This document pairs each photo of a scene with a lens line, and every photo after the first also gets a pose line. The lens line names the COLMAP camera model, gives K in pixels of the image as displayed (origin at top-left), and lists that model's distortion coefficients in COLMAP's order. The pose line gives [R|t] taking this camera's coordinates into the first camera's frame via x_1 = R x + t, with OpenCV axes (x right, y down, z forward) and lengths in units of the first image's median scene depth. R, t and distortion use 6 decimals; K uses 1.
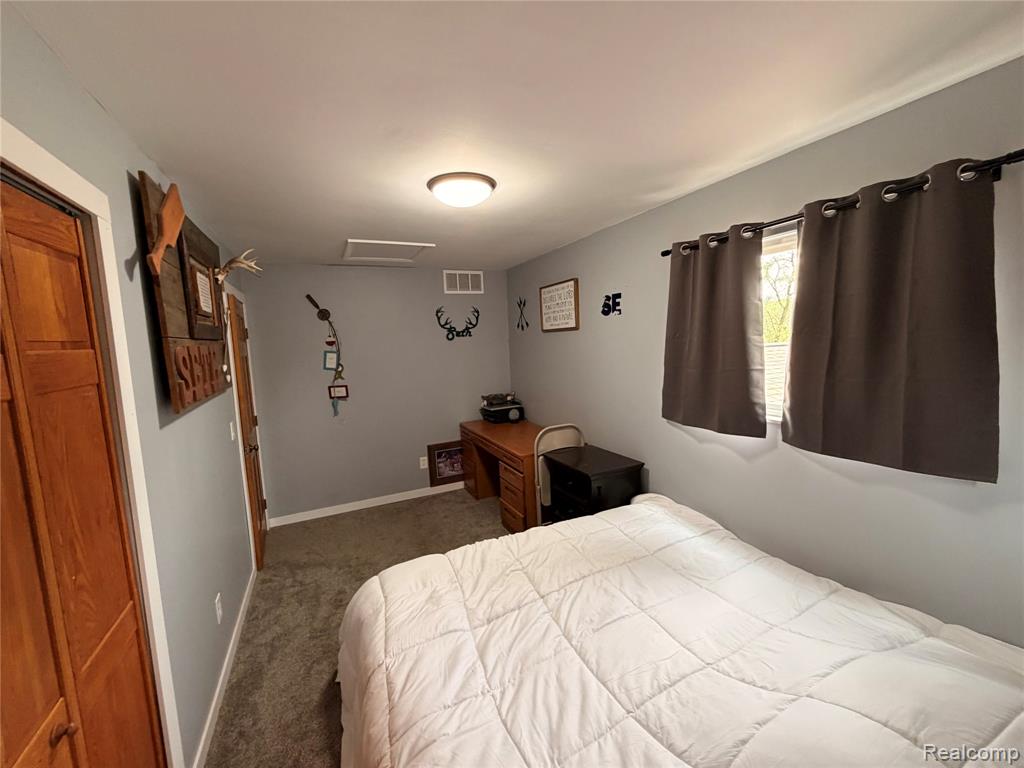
lens RADIAL K [[410.4, 0, 512.0], [0, 410.4, 384.0], [0, 0, 1]] dist [0.002231, -0.000303]
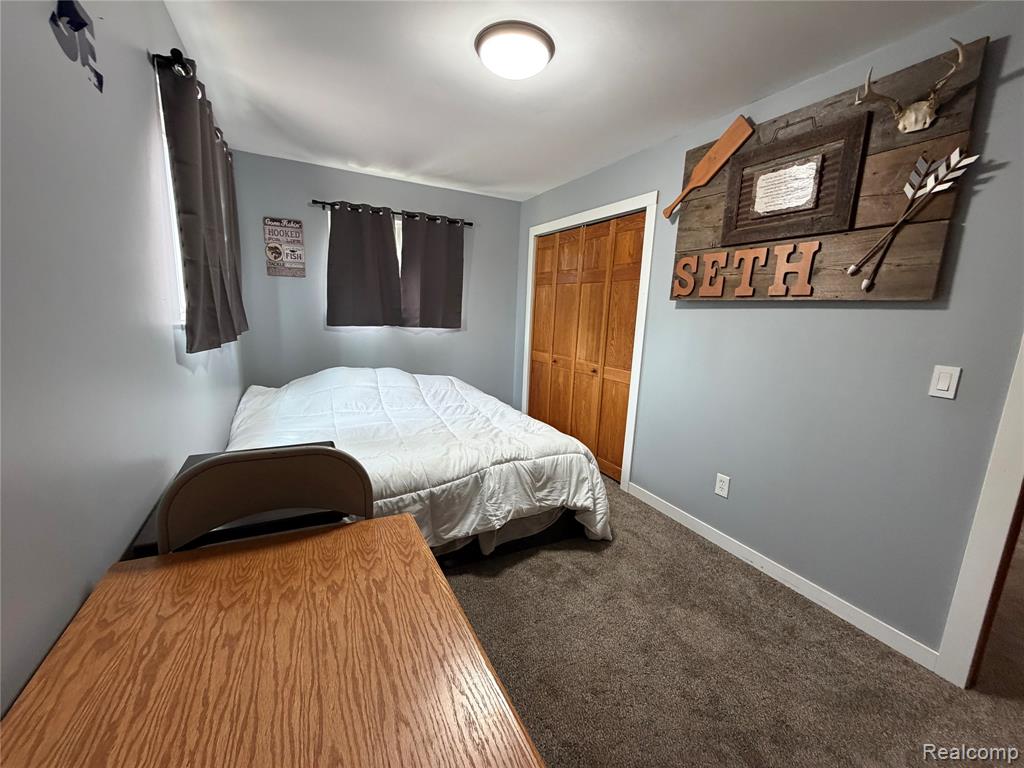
lens RADIAL K [[410.4, 0, 512.0], [0, 410.4, 384.0], [0, 0, 1]] dist [0.002231, -0.000303]
pose [[-0.999508, 0.012353, -0.028836, -0.054471], [0.003424, 0.956673, 0.291144, -0.033587], [0.031183, 0.290902, -0.956245, 1.219394]]
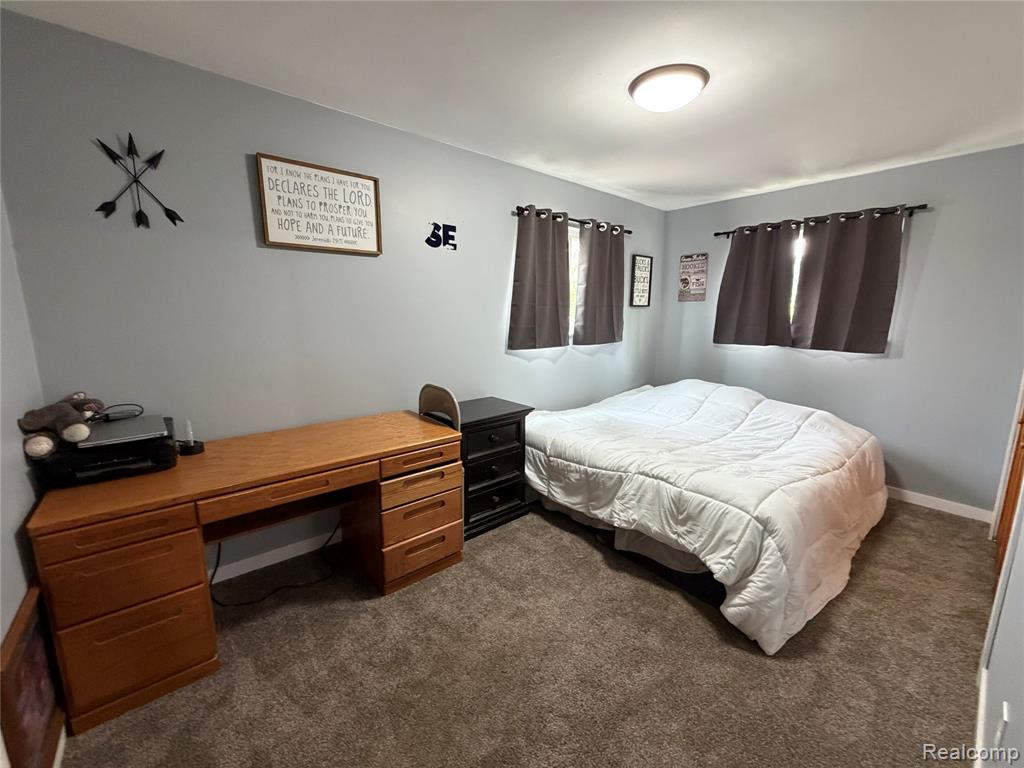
lens RADIAL K [[410.4, 0, 512.0], [0, 410.4, 384.0], [0, 0, 1]] dist [0.002231, -0.000303]
pose [[-0.254512, -0.124755, 0.958989, -0.601799], [0.111647, 0.981223, 0.157278, -0.004311], [-0.960603, 0.147097, -0.235805, 0.992989]]
